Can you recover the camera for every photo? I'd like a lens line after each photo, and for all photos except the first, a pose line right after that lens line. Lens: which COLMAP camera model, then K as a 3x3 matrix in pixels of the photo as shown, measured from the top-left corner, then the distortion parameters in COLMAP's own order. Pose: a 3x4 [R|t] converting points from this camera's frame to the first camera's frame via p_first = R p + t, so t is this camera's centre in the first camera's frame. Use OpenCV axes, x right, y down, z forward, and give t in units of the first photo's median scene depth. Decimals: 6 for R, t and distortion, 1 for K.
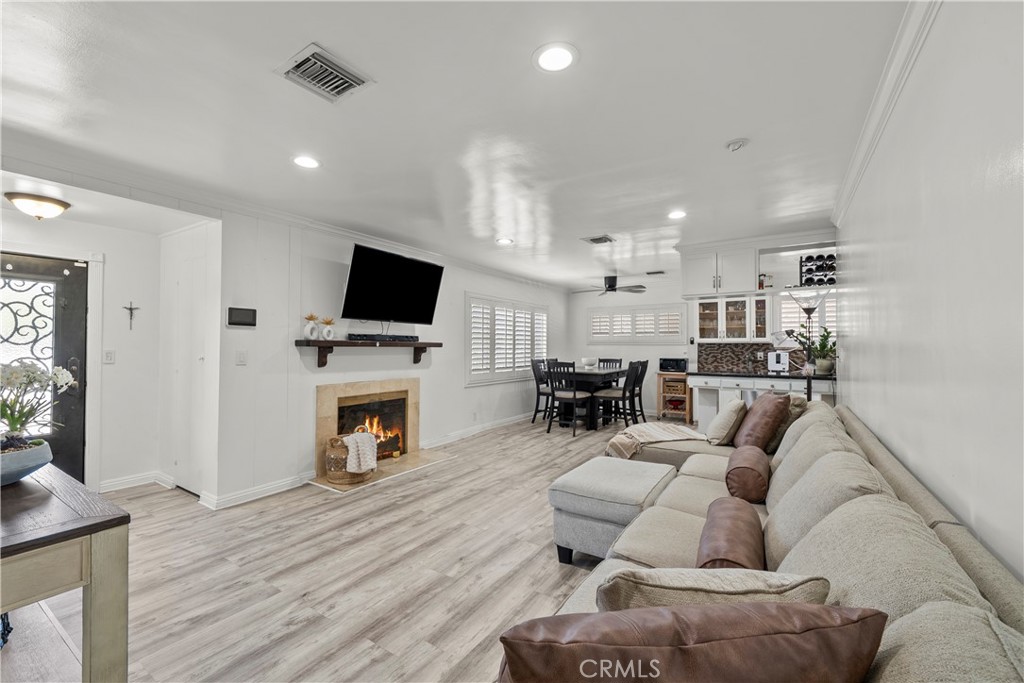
lens RADIAL K [[420.7, 0, 501.9], [0, 420.7, 341.2], [0, 0, 1]] dist [0.001382, 0.000279]
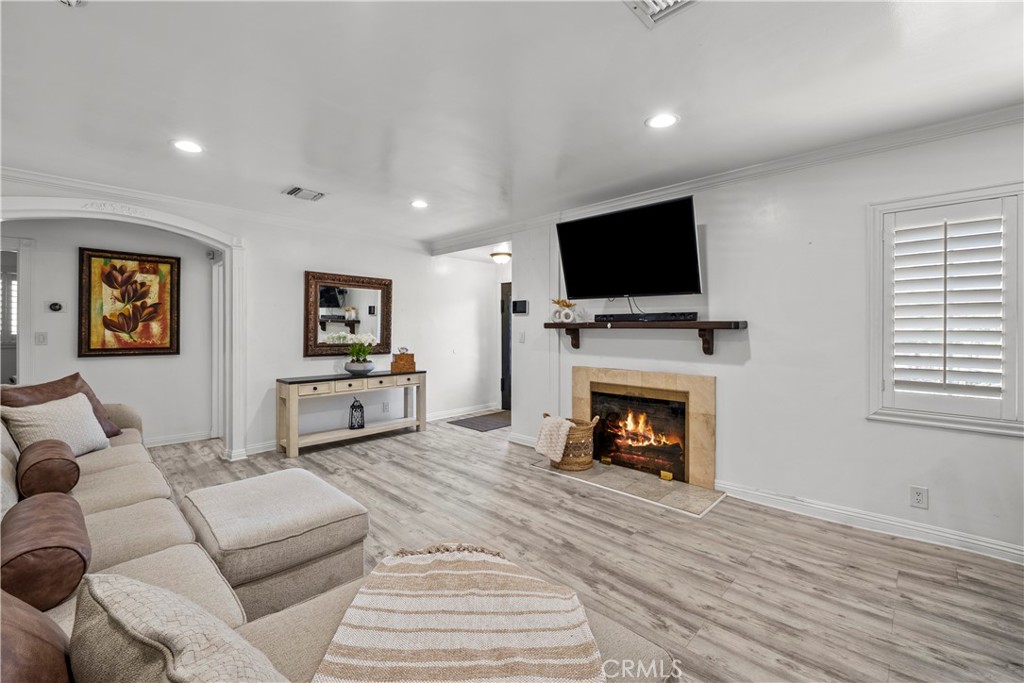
lens RADIAL K [[420.7, 0, 512.7], [0, 420.7, 330.9], [0, 0, 1]] dist [0.001382, 0.000279]
pose [[-0.175032, -0.000223, -0.984563, 0.567311], [0.011607, 0.999930, -0.002290, 0.017297], [0.984494, -0.011829, -0.175017, 0.952032]]
